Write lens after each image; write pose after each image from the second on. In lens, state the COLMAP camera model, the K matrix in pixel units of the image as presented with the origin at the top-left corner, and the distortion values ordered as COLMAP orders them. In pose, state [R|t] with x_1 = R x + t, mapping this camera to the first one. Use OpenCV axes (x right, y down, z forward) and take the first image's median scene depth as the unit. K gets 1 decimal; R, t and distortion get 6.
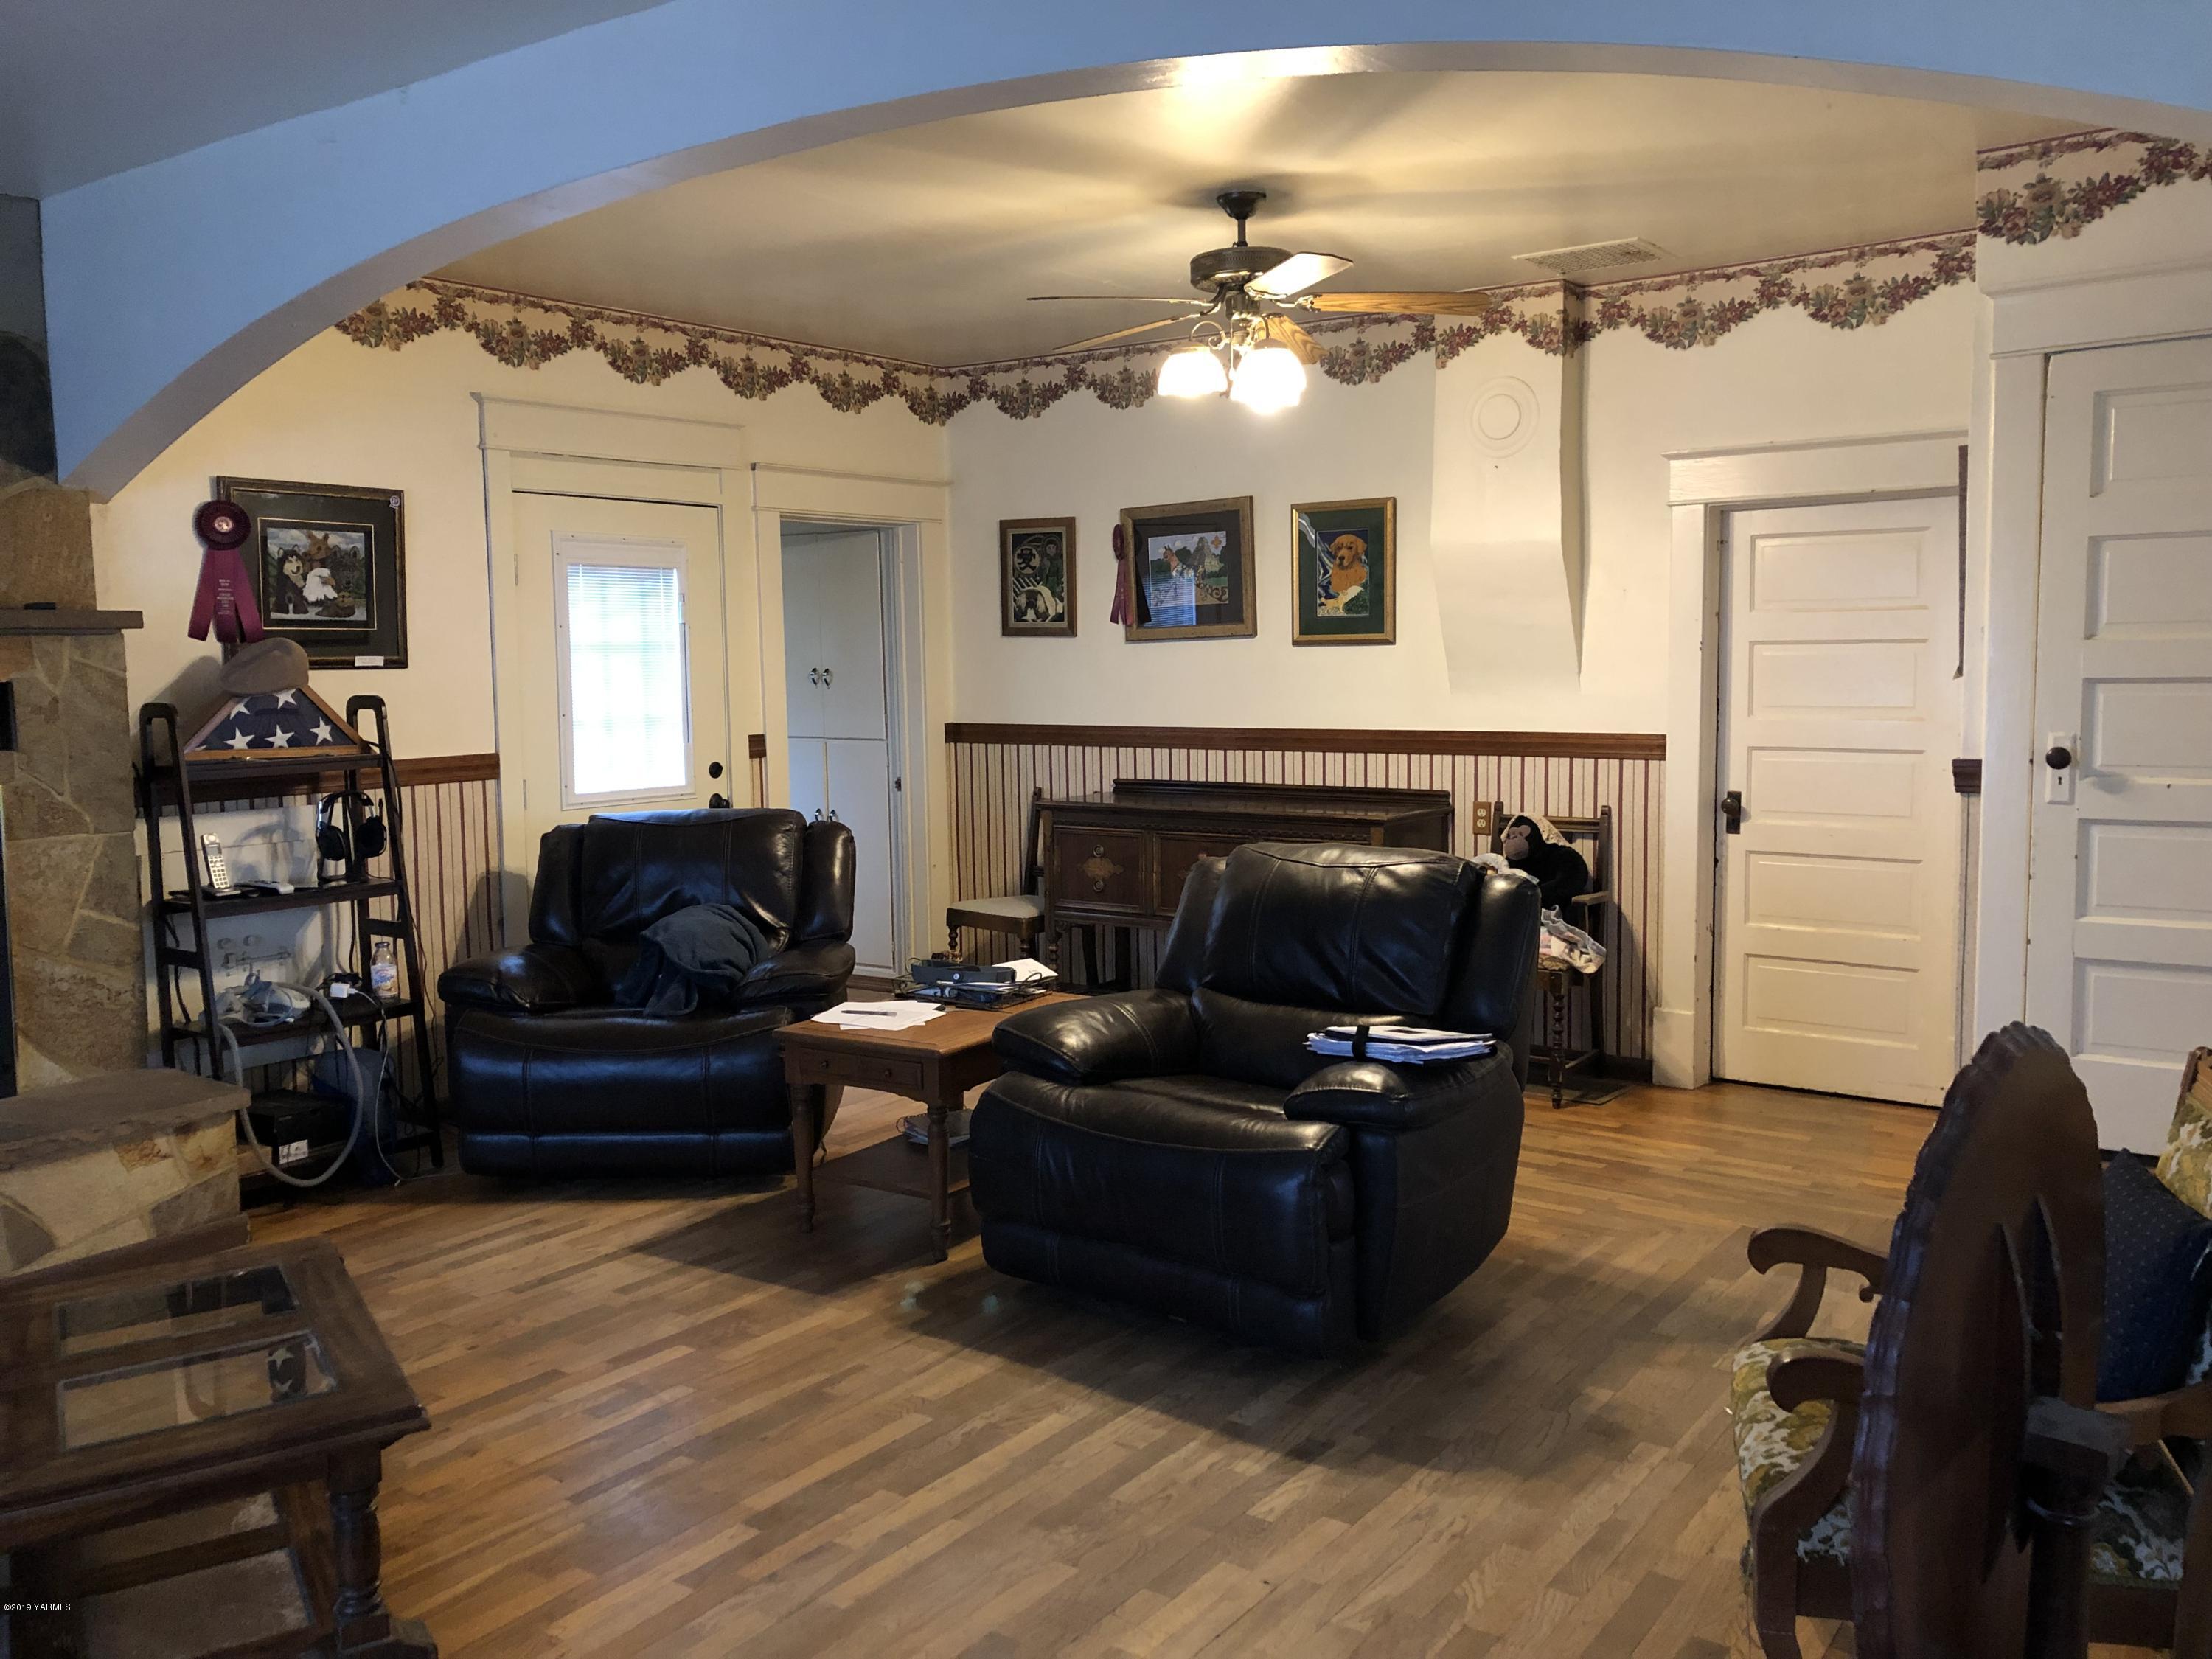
lens RADIAL K [[1751.2, 0, 1106.0], [0, 1751.2, 829.5], [0, 0, 1]] dist [-0.008303, 0.049189]
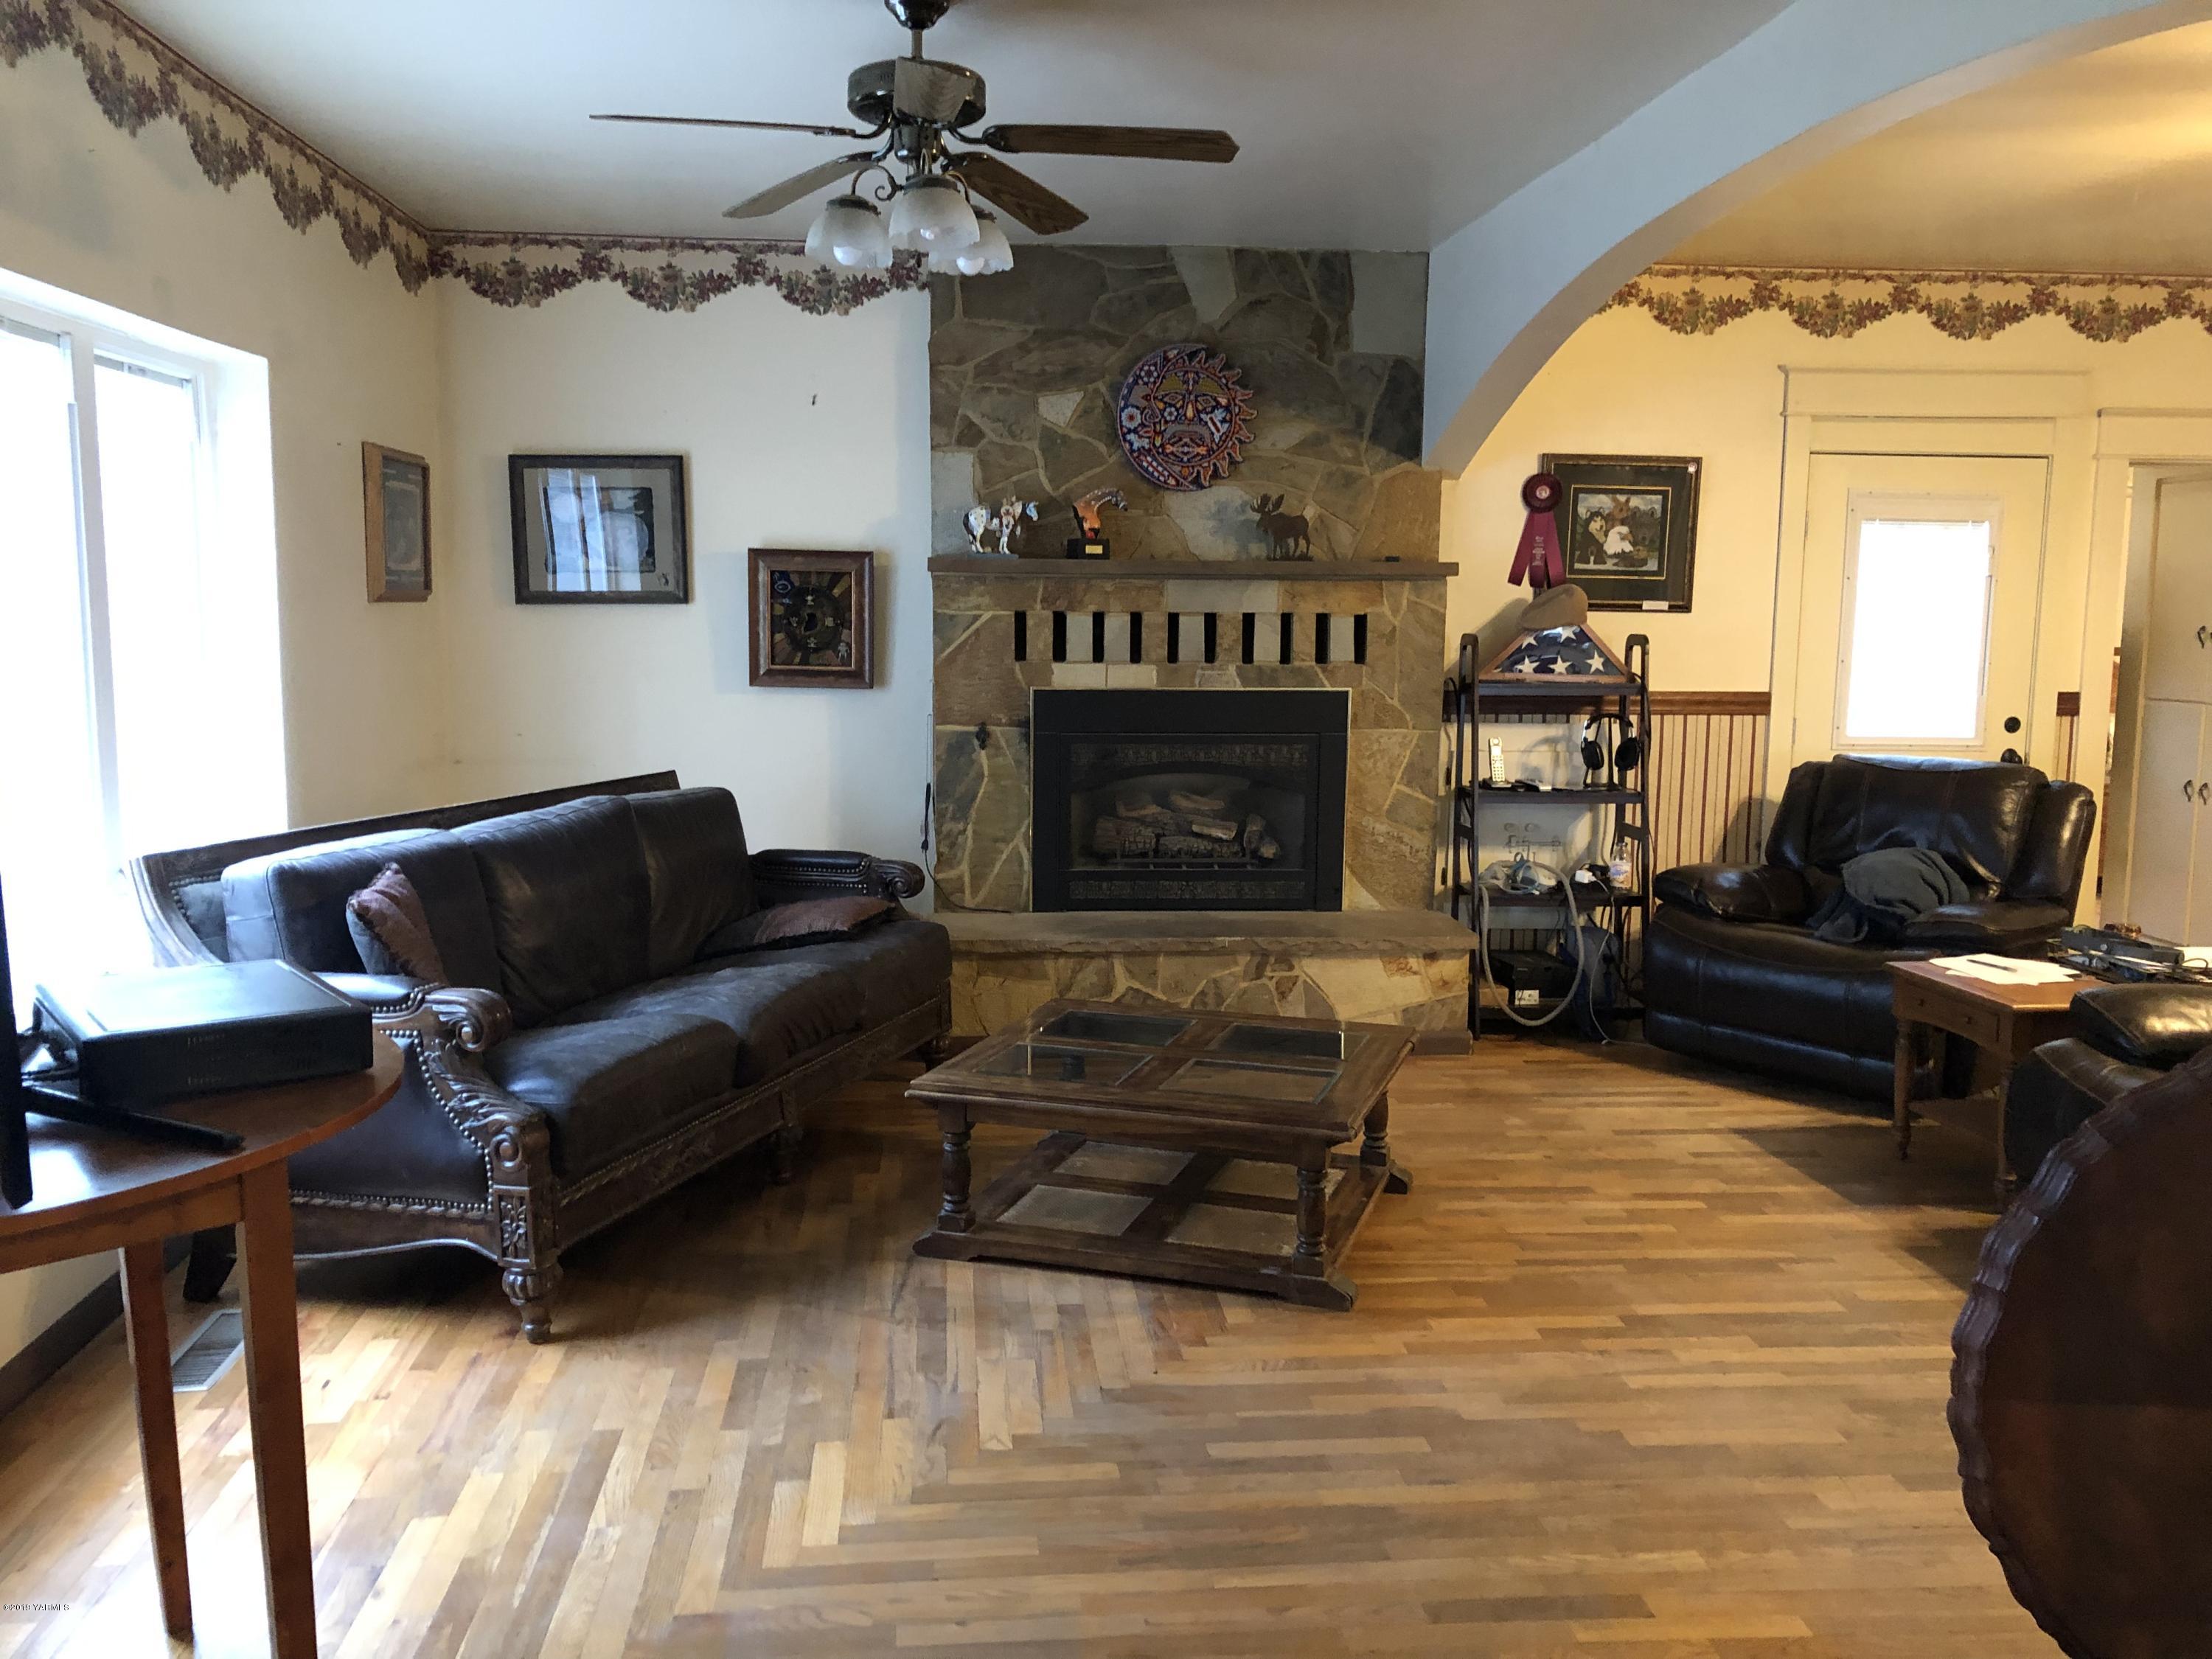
lens RADIAL K [[1654.4, 0, 1106.0], [0, 1654.4, 829.5], [0, 0, 1]] dist [0.006599, 0.005132]
pose [[0.681646, 0.125777, -0.720790, 0.163859], [-0.097400, 0.991945, 0.080984, -0.001258], [0.725170, 0.015003, 0.688406, -0.032308]]
